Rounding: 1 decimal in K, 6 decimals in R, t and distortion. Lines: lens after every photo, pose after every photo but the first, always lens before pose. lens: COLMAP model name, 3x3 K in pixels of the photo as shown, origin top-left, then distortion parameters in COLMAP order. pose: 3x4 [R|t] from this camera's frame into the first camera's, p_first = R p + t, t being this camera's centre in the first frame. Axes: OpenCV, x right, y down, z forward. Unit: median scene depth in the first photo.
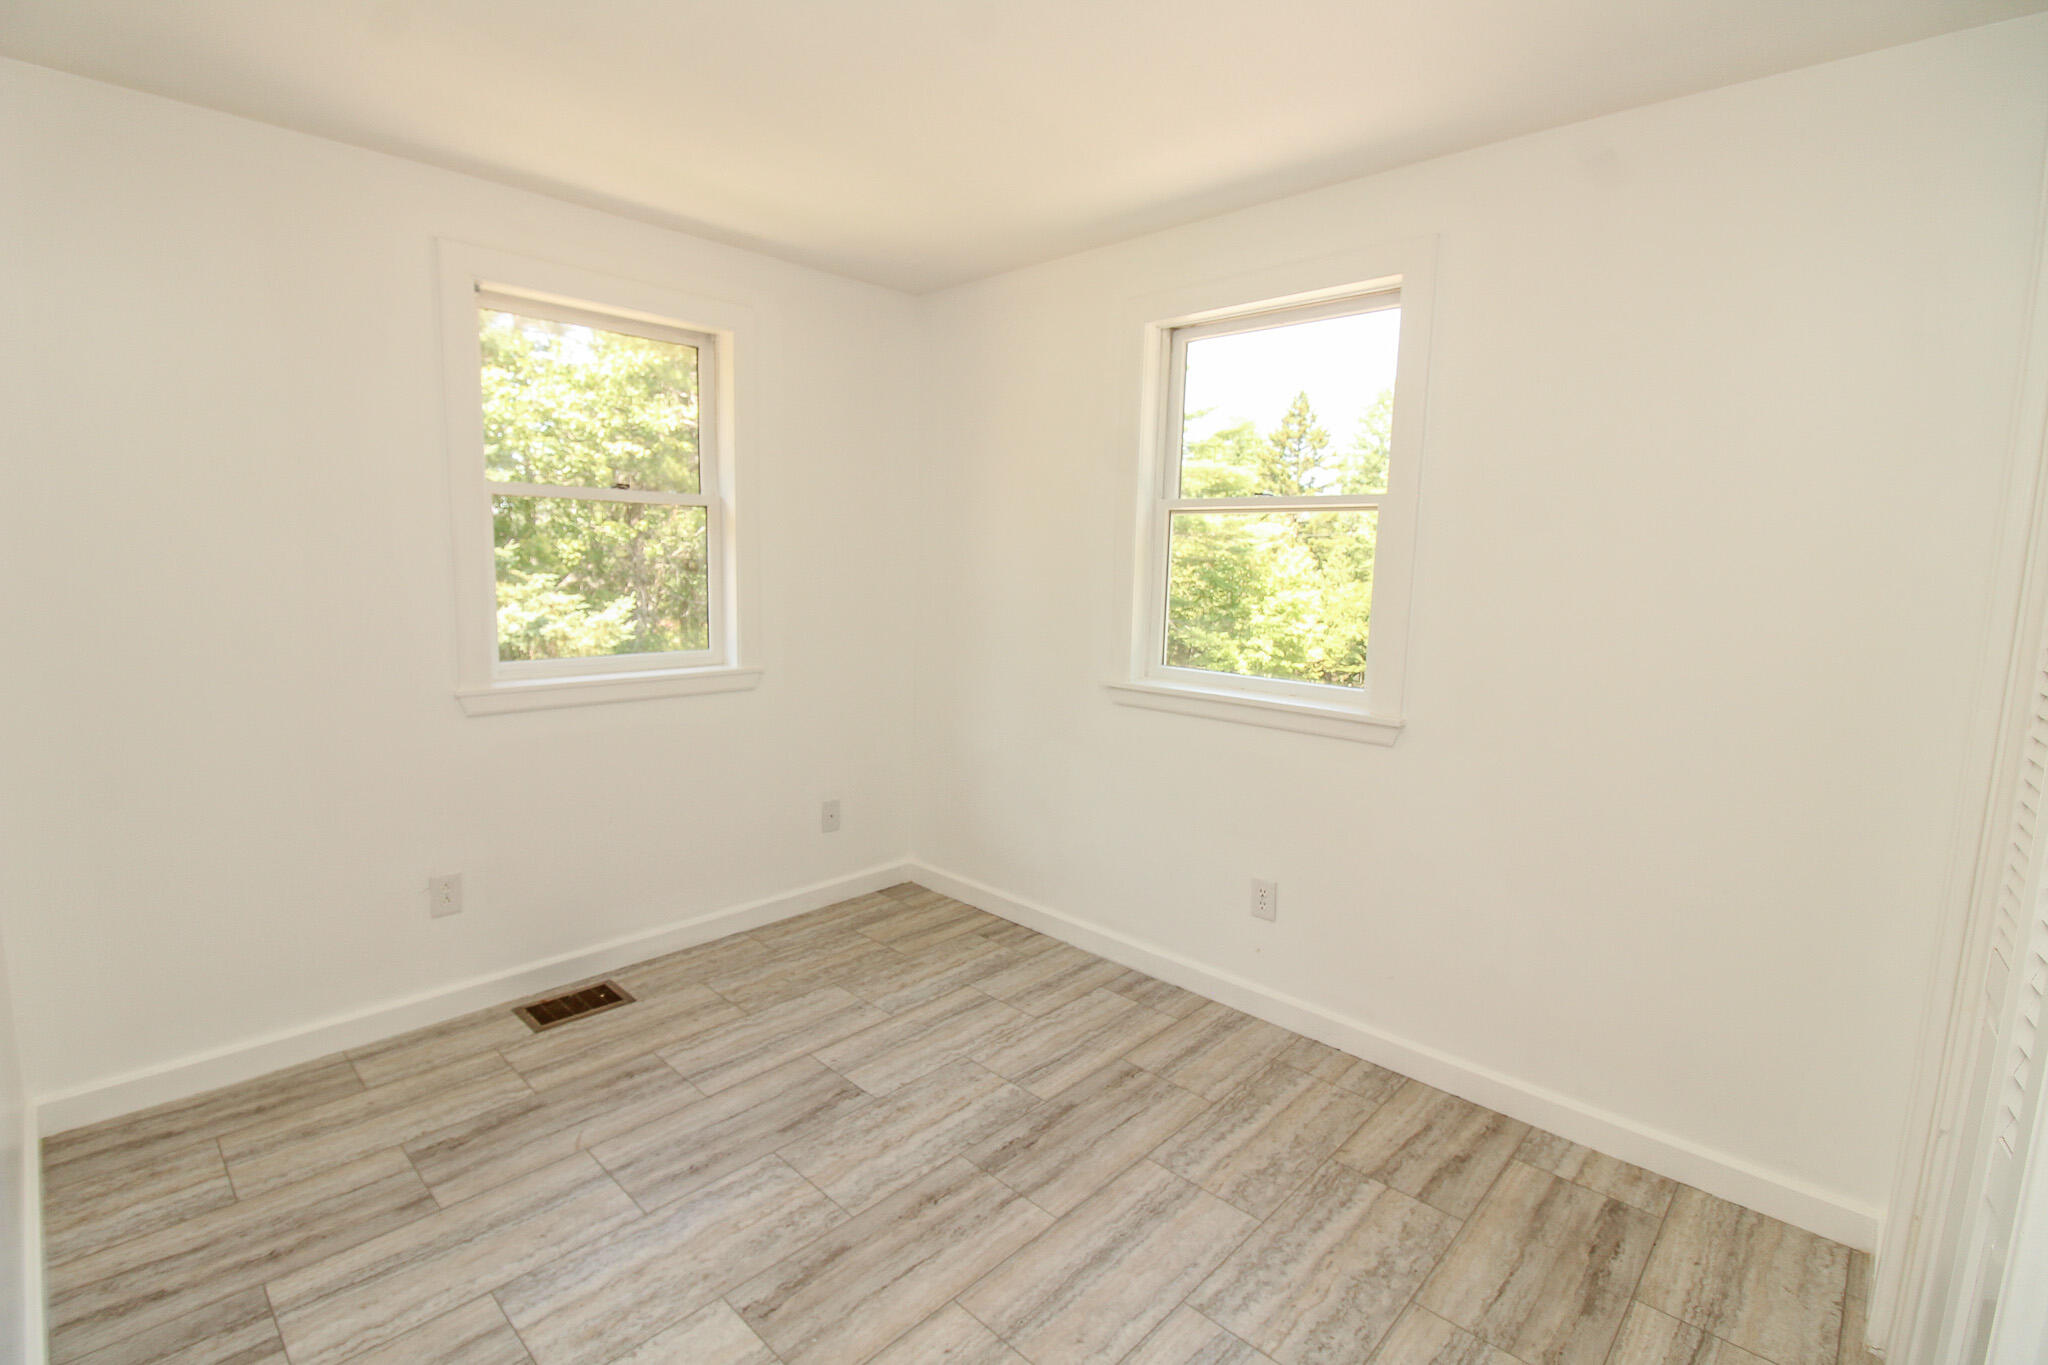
lens RADIAL K [[942.4, 0, 1035.5], [0, 942.4, 683.4], [0, 0, 1]] dist [-0.017372, -0.004824]
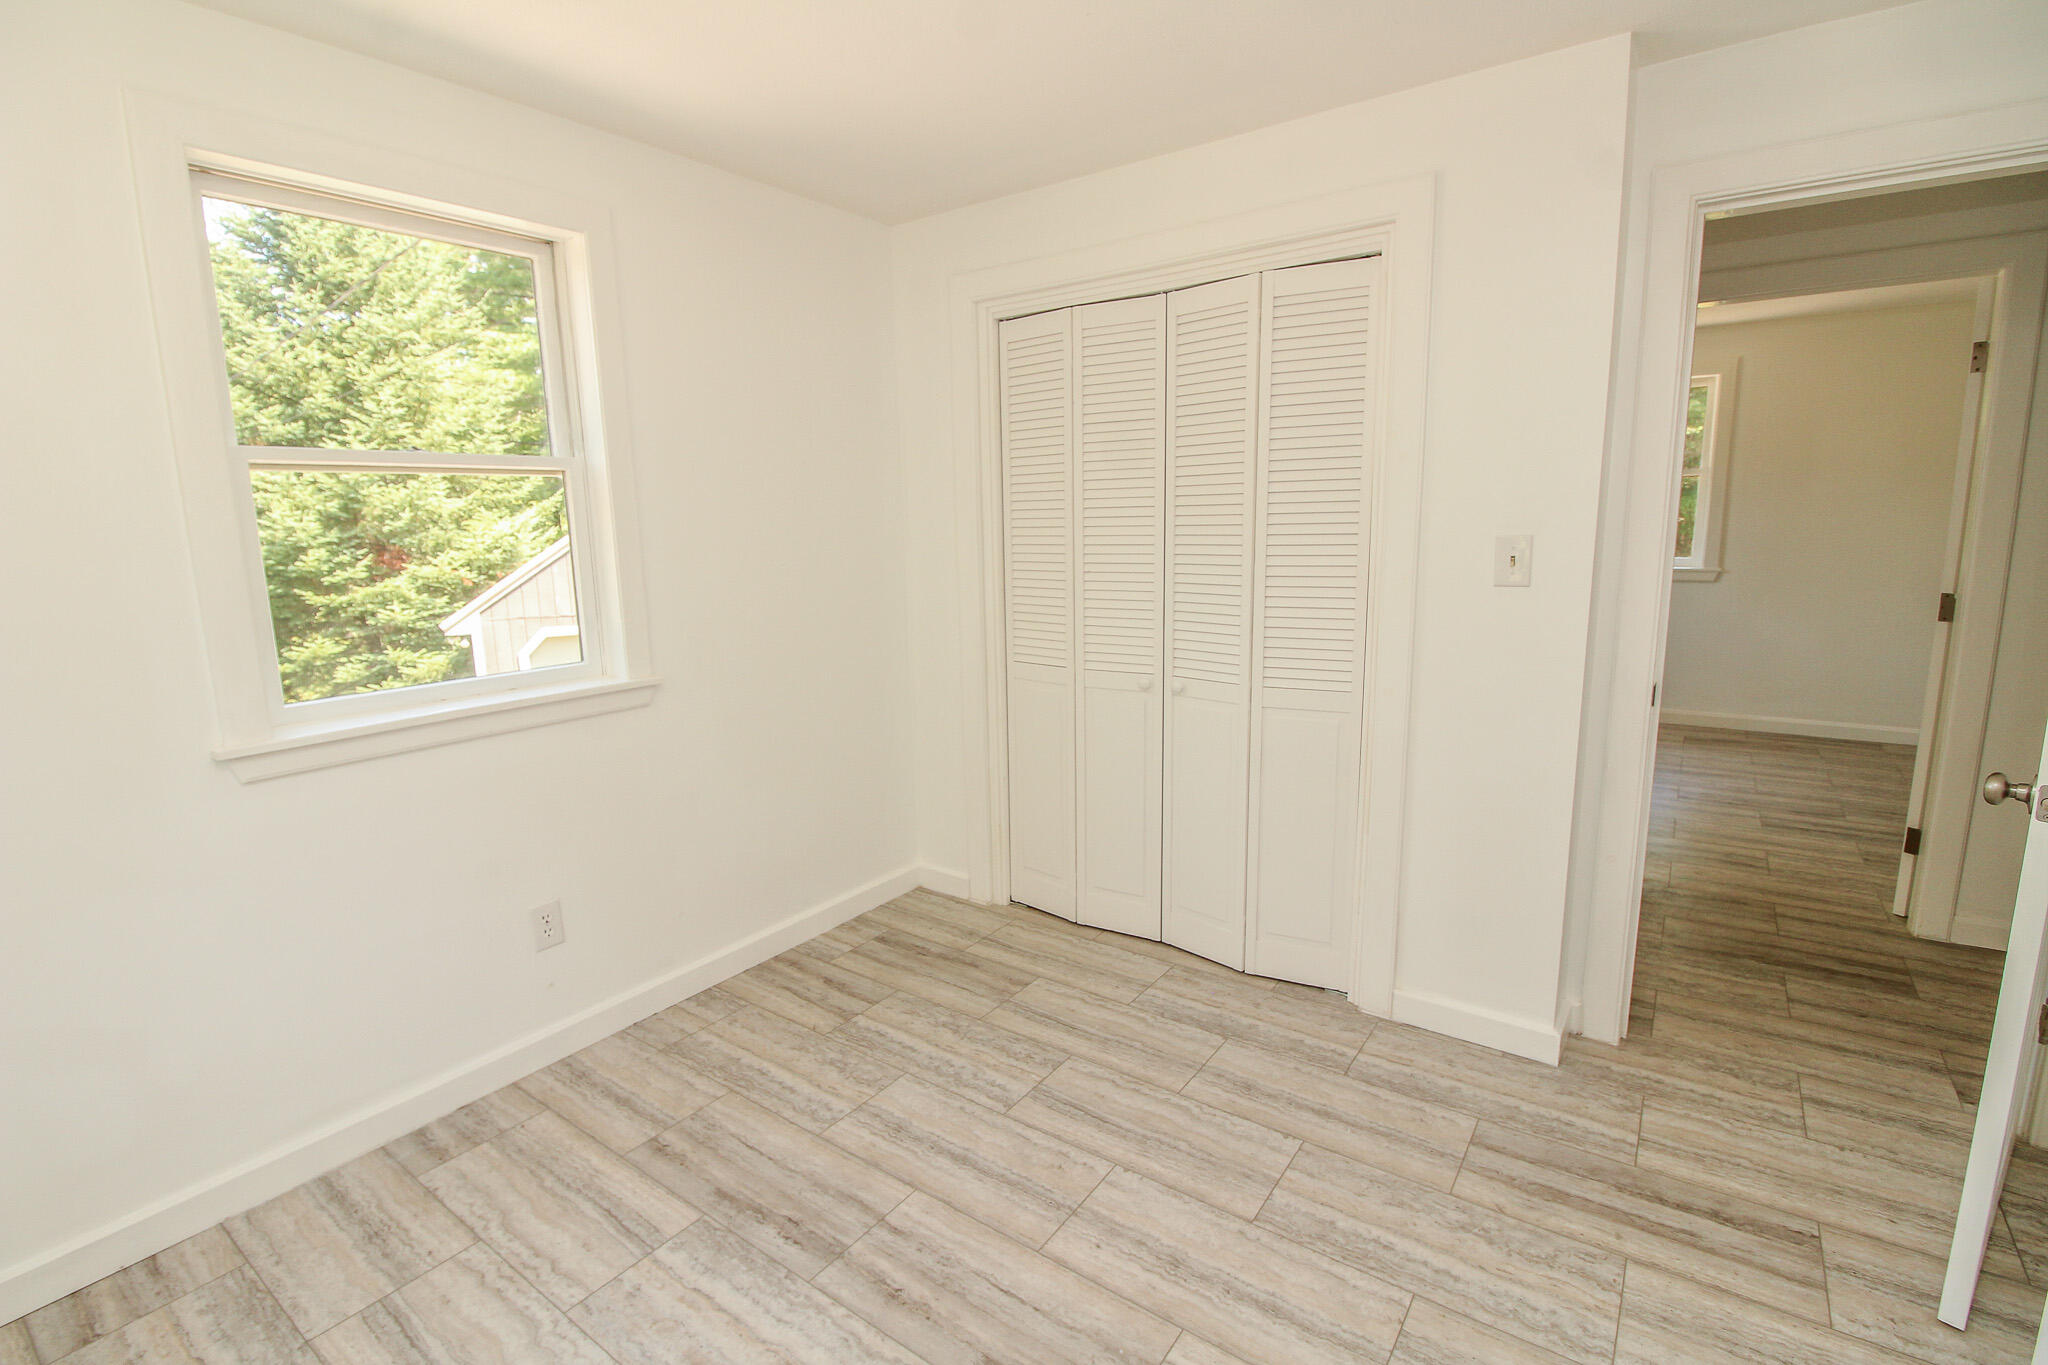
lens RADIAL K [[942.4, 0, 1033.1], [0, 942.4, 691.2], [0, 0, 1]] dist [-0.017372, -0.004824]
pose [[-0.140621, -0.196434, 0.970381, -0.728398], [0.157604, 0.963181, 0.217815, -0.098256], [-0.977439, 0.183566, -0.104485, 0.784381]]
